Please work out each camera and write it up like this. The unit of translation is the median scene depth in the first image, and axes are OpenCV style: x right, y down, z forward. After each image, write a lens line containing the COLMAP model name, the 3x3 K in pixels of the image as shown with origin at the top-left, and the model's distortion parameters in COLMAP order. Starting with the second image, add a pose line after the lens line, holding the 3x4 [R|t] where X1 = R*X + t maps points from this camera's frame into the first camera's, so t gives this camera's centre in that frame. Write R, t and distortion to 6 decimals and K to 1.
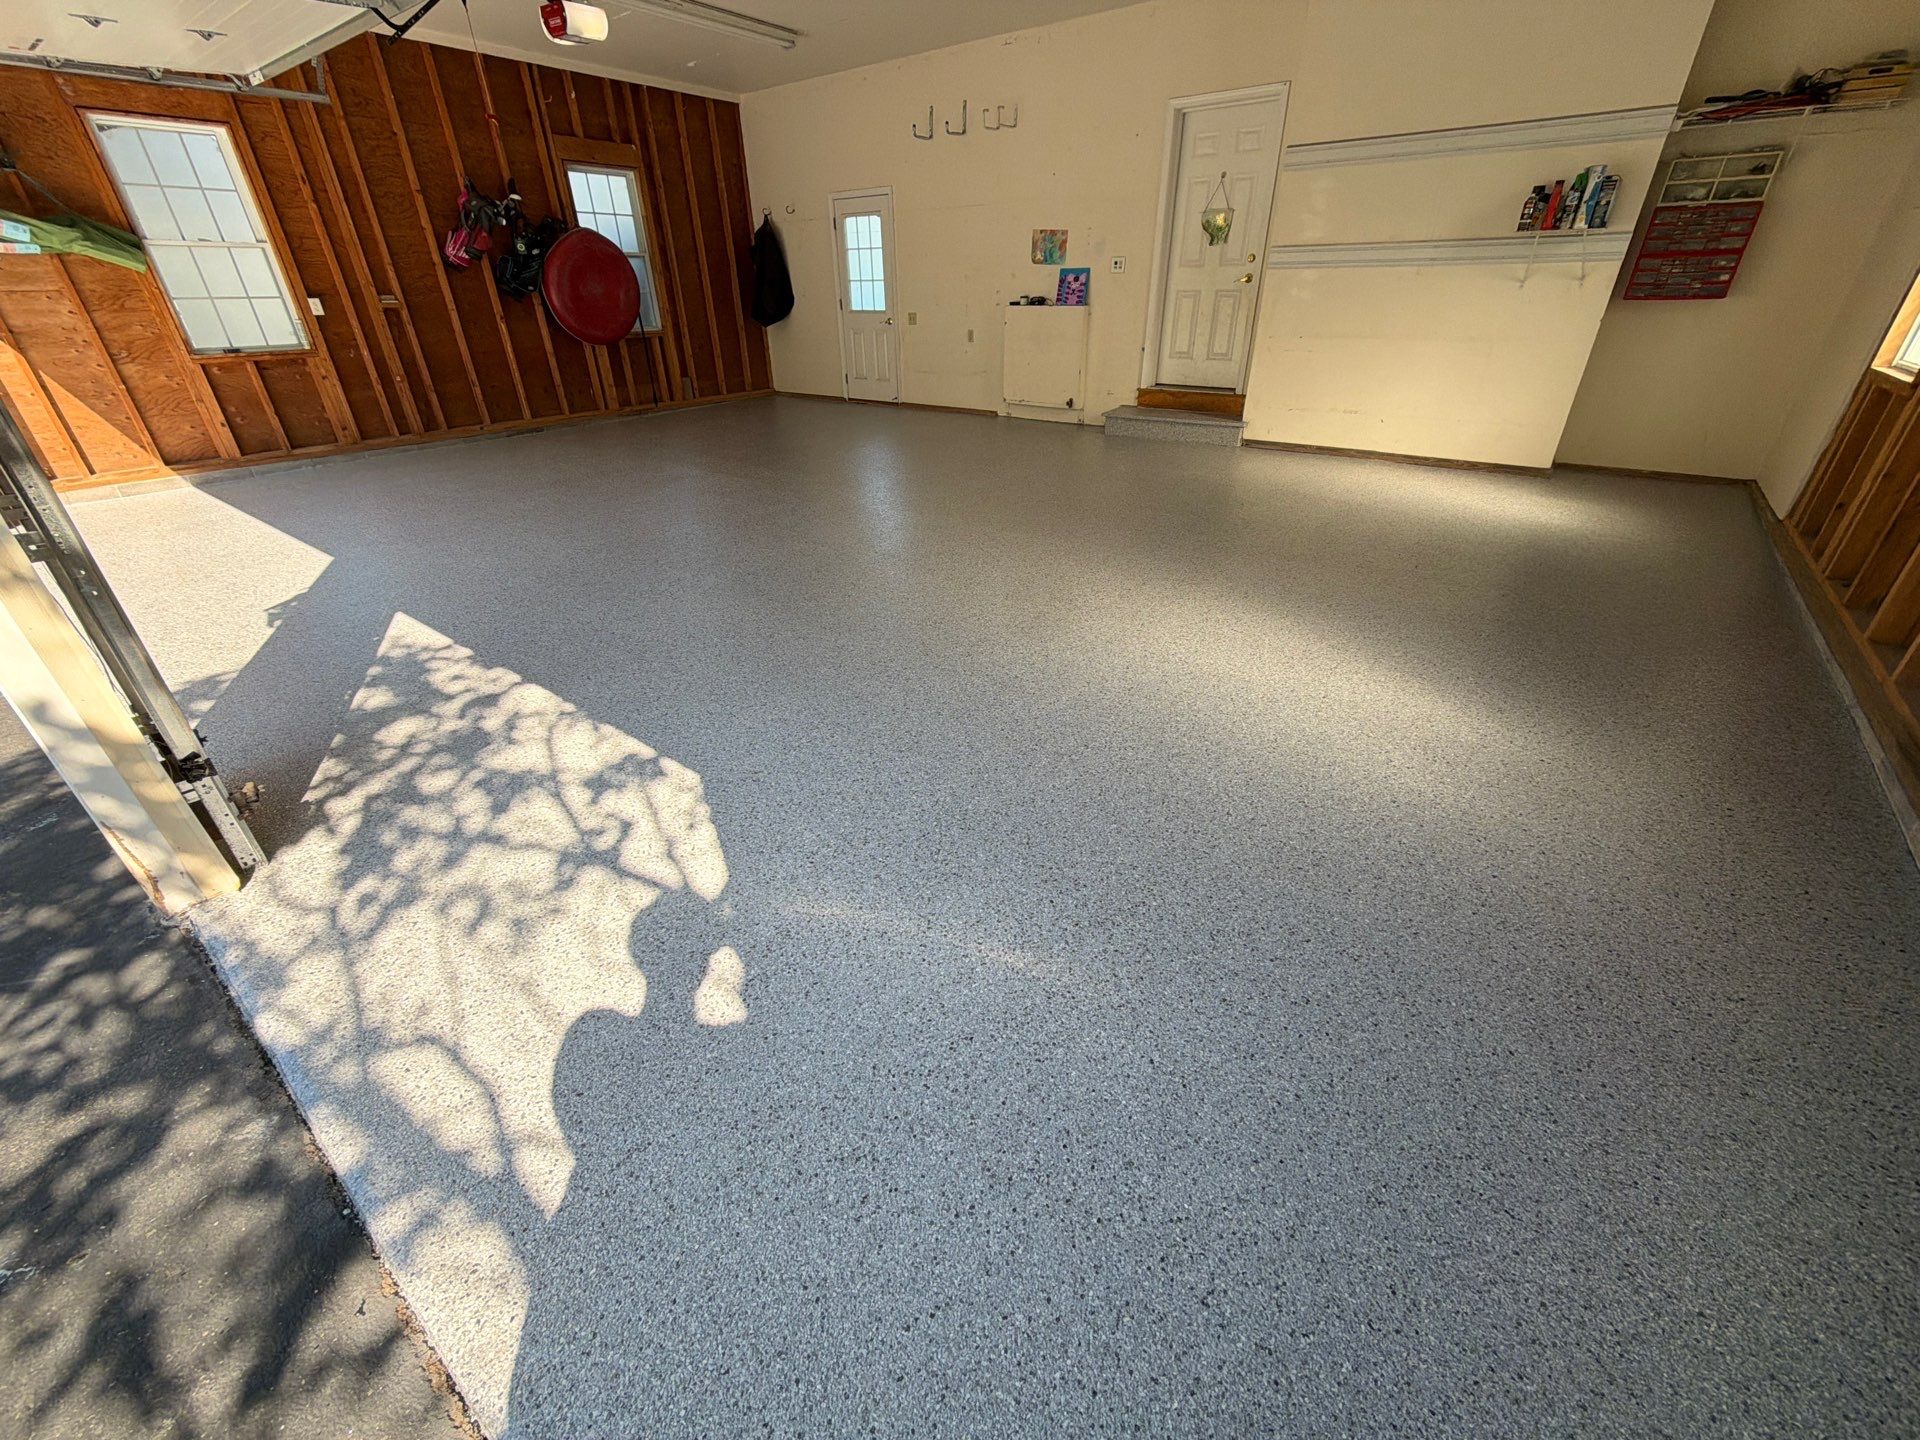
lens RADIAL K [[767.4, 0, 954.2], [0, 767.4, 720.3], [0, 0, 1]] dist [-0.001048, 0.000412]
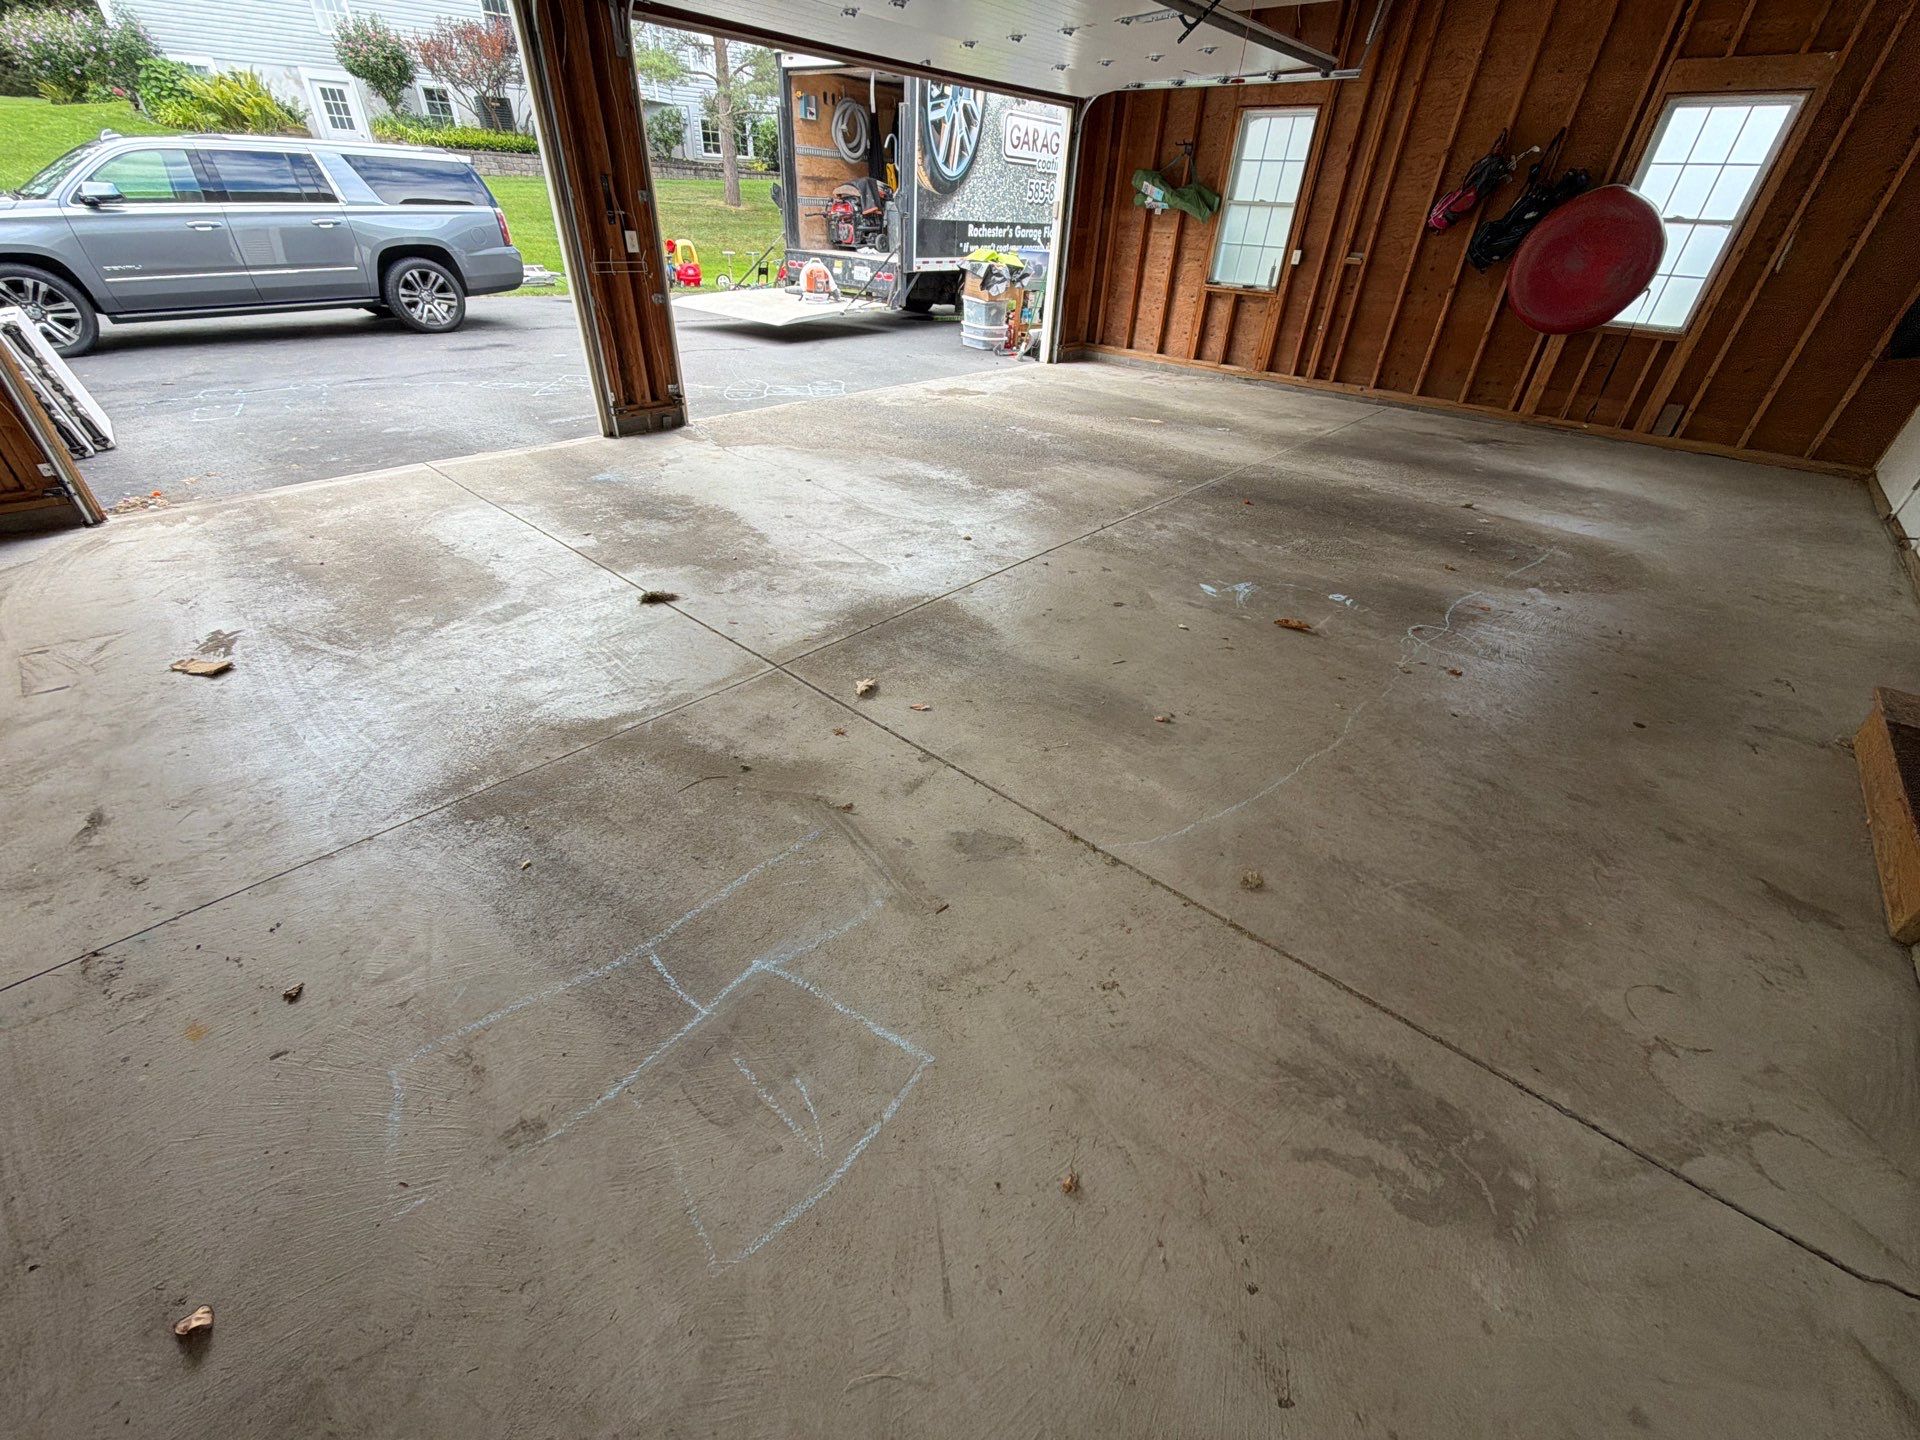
lens RADIAL K [[767.4, 0, 963.2], [0, 767.4, 720.8], [0, 0, 1]] dist [-0.001048, 0.000412]
pose [[-0.054155, 0.565690, -0.822838, 1.507259], [-0.533852, 0.679985, 0.502616, -0.891695], [0.843842, 0.466493, 0.265170, 1.388424]]
